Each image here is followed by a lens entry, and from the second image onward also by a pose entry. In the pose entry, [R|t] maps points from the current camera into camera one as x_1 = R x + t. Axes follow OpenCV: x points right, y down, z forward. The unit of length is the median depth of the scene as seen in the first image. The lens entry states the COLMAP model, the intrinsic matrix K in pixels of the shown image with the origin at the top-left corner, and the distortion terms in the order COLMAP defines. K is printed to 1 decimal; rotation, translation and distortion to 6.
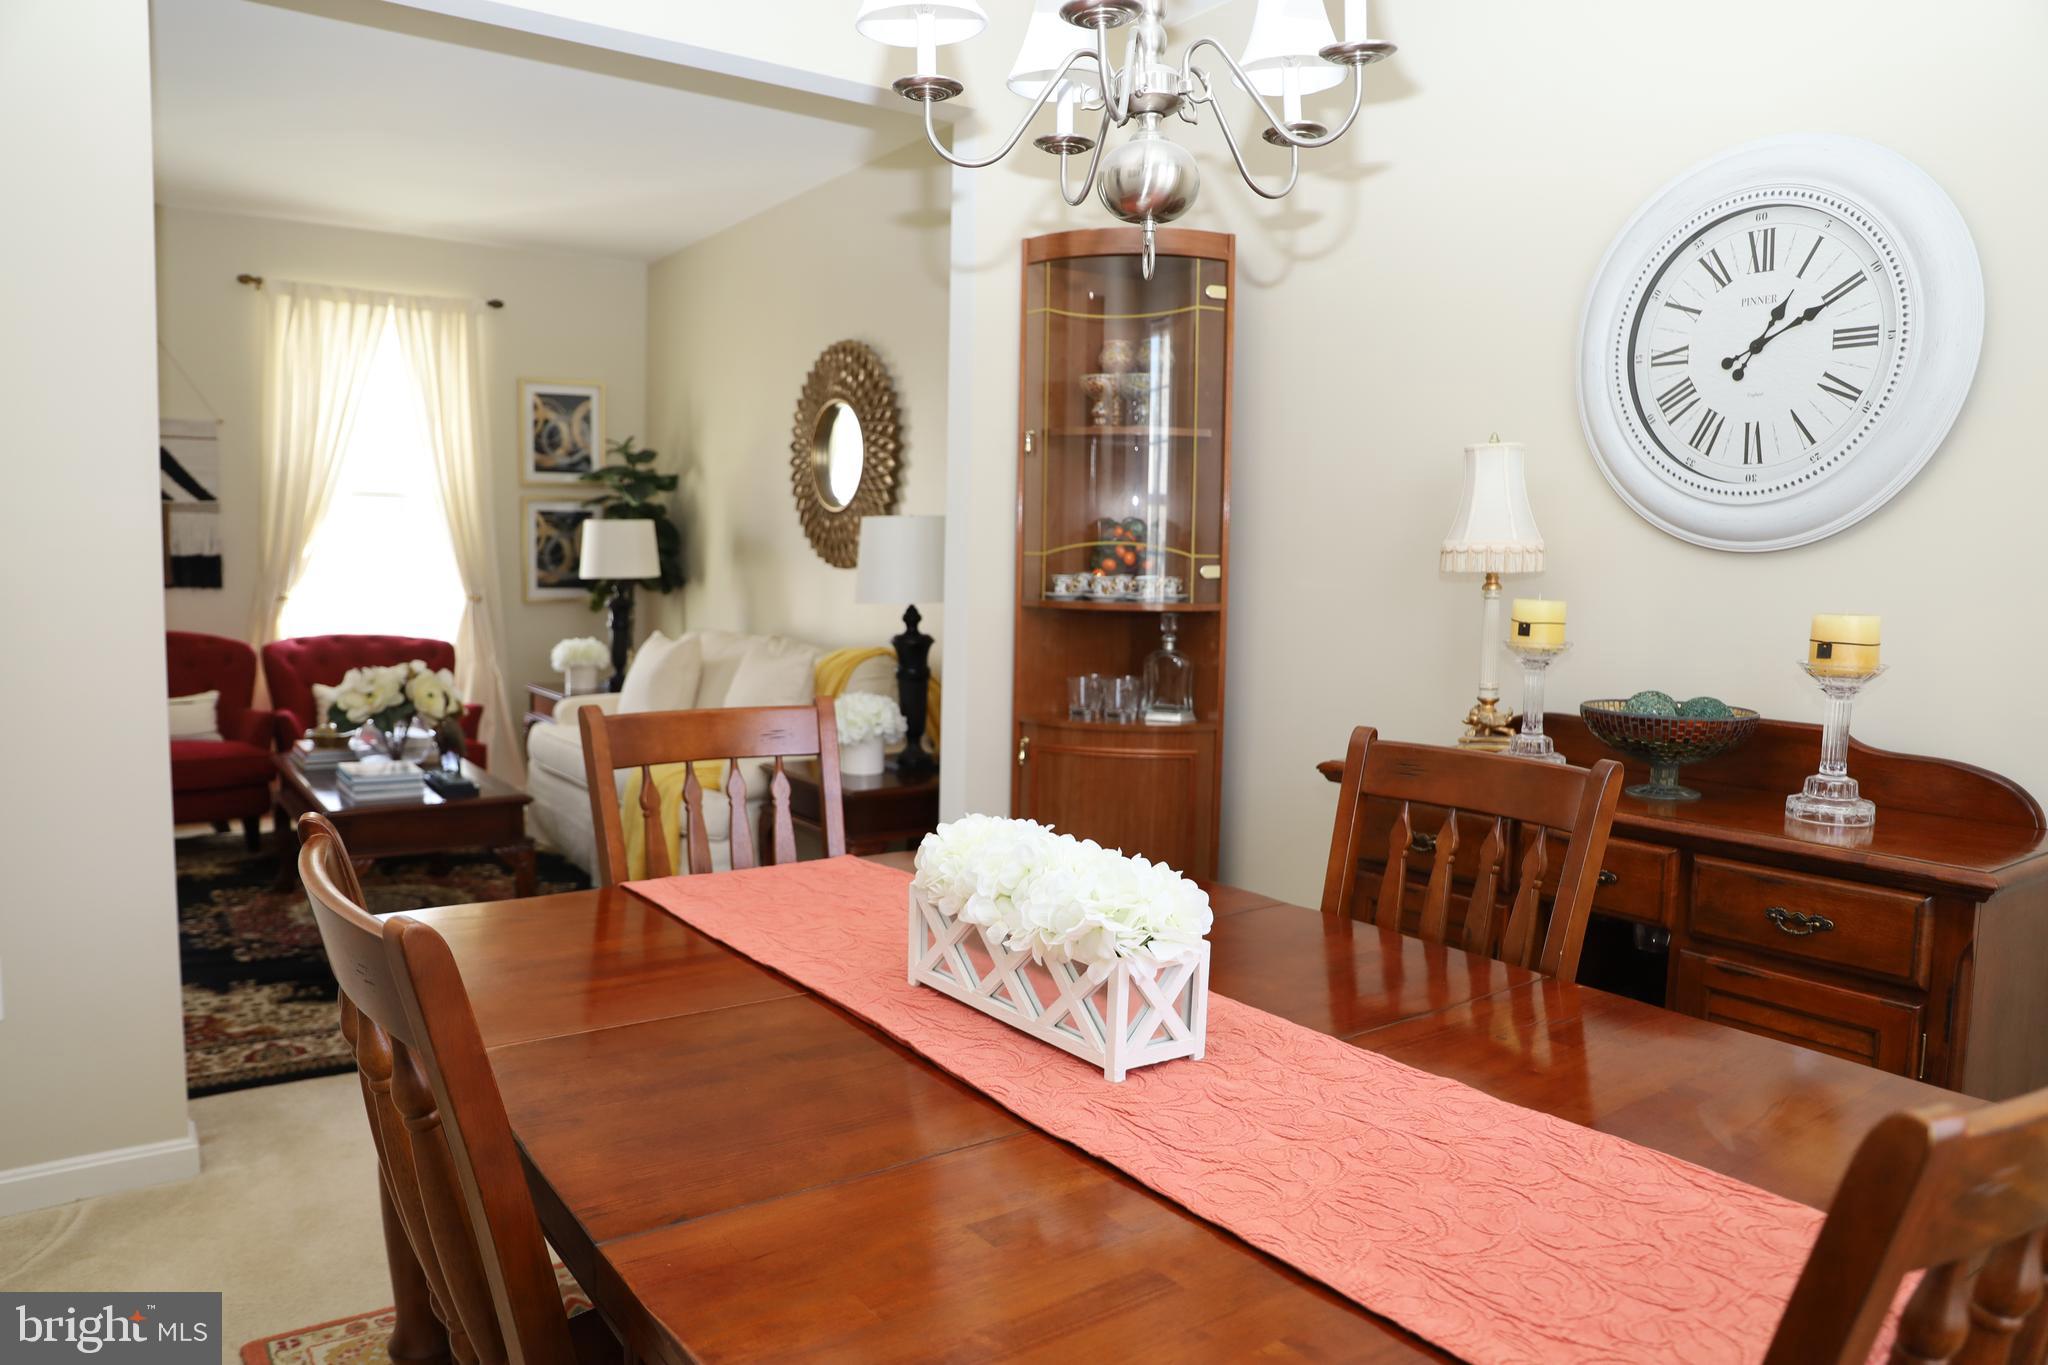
lens RADIAL K [[1444.5, 0, 1051.5], [0, 1444.5, 685.7], [0, 0, 1]] dist [-0.000831, -0.000016]
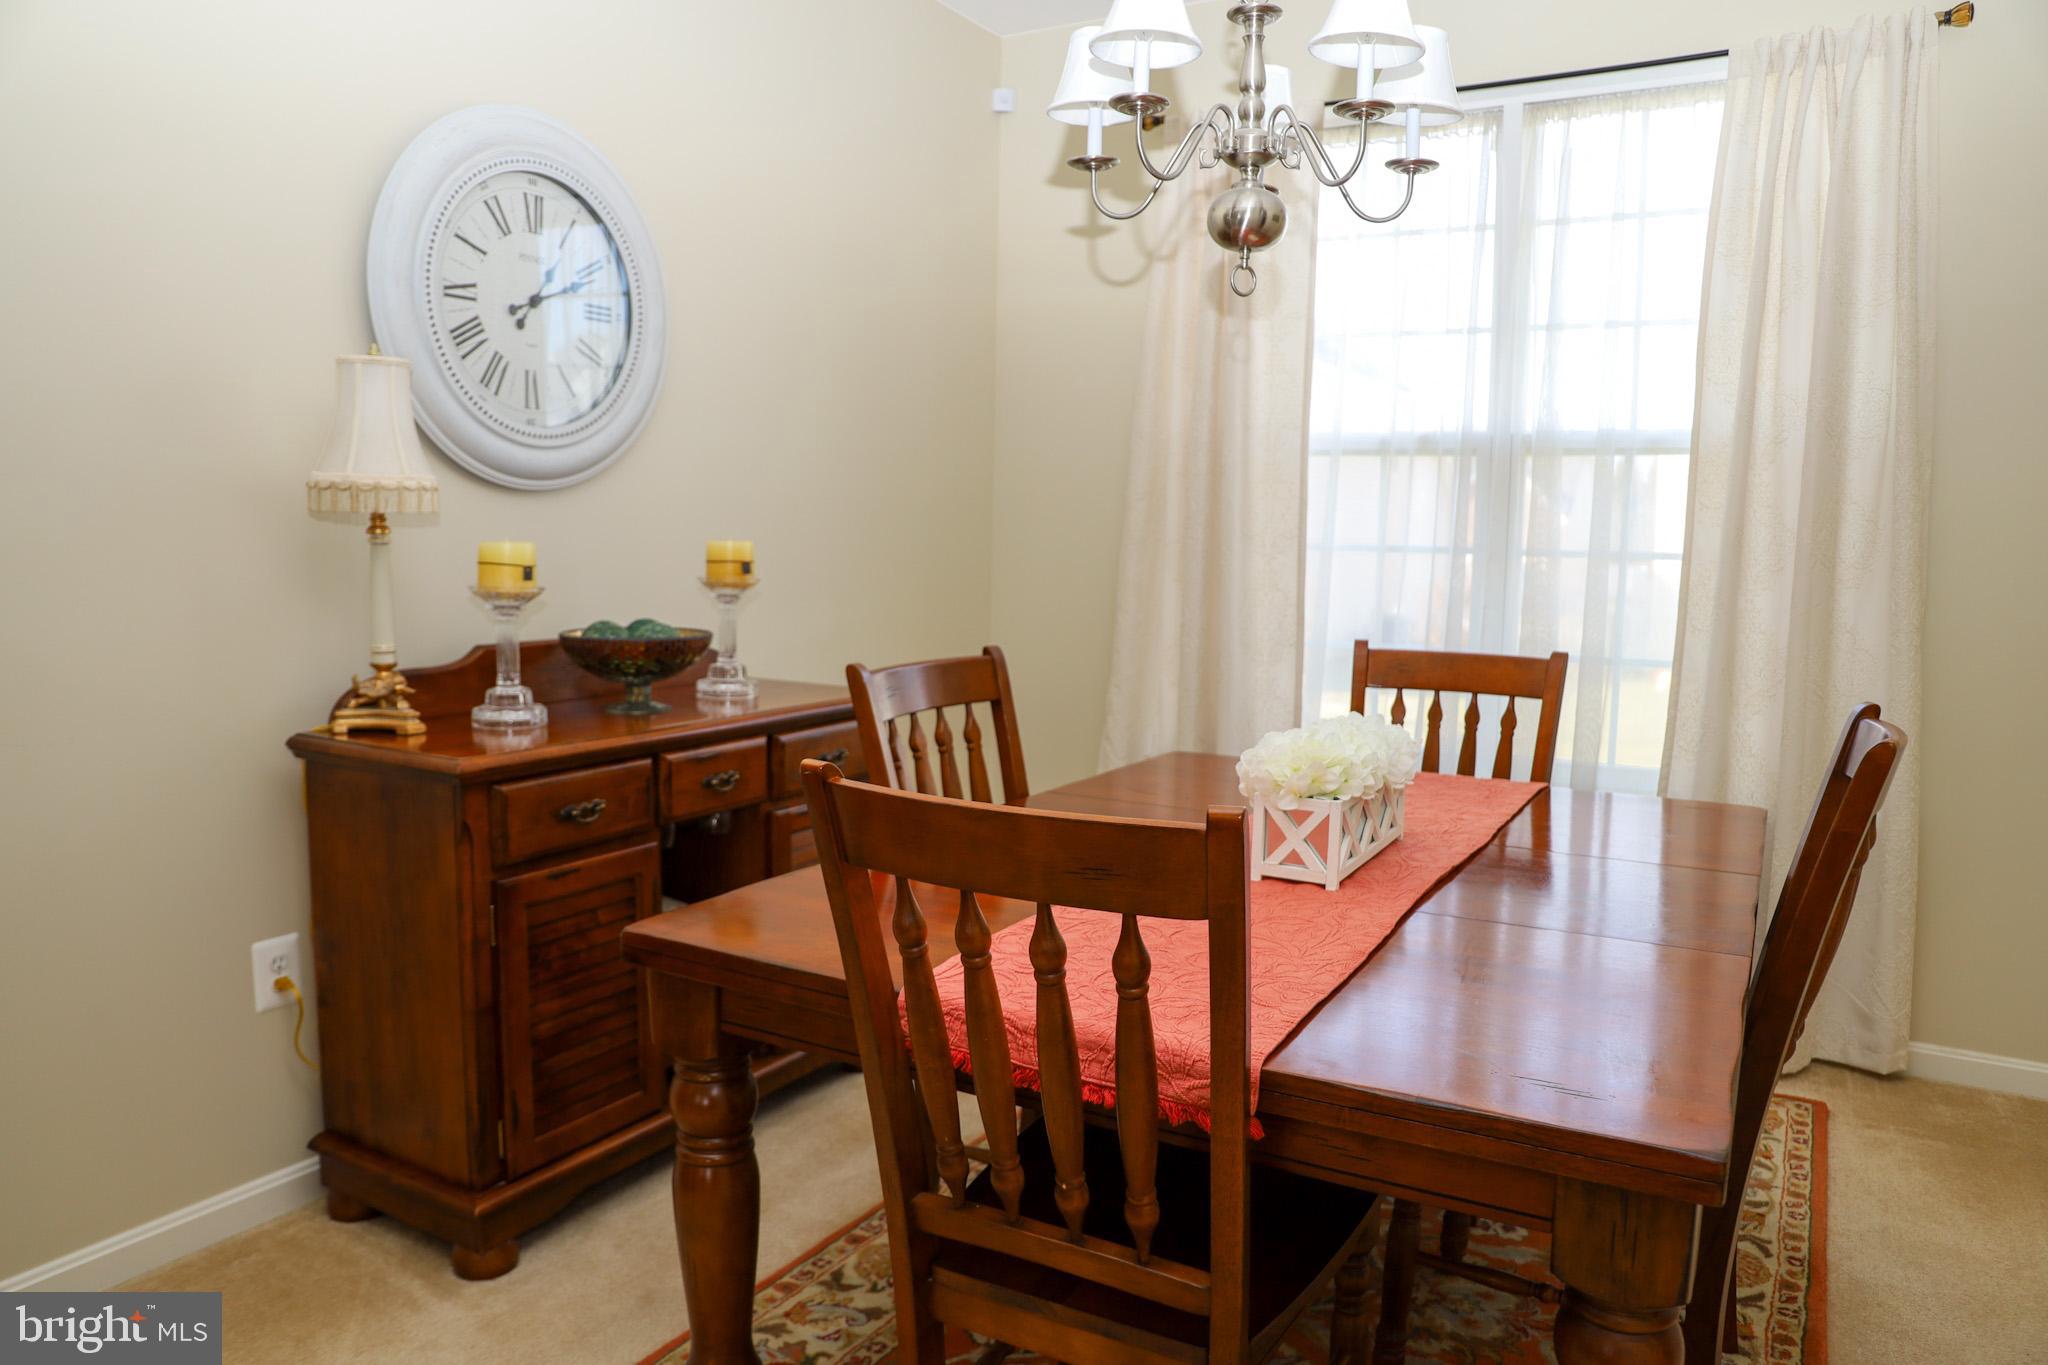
lens RADIAL K [[1444.5, 0, 1051.5], [0, 1444.5, 685.7], [0, 0, 1]] dist [-0.000831, -0.000016]
pose [[-0.404465, -0.131389, 0.905066, -0.734653], [0.064629, 0.983046, 0.171591, -0.116141], [-0.912267, 0.127896, -0.389117, 1.159208]]
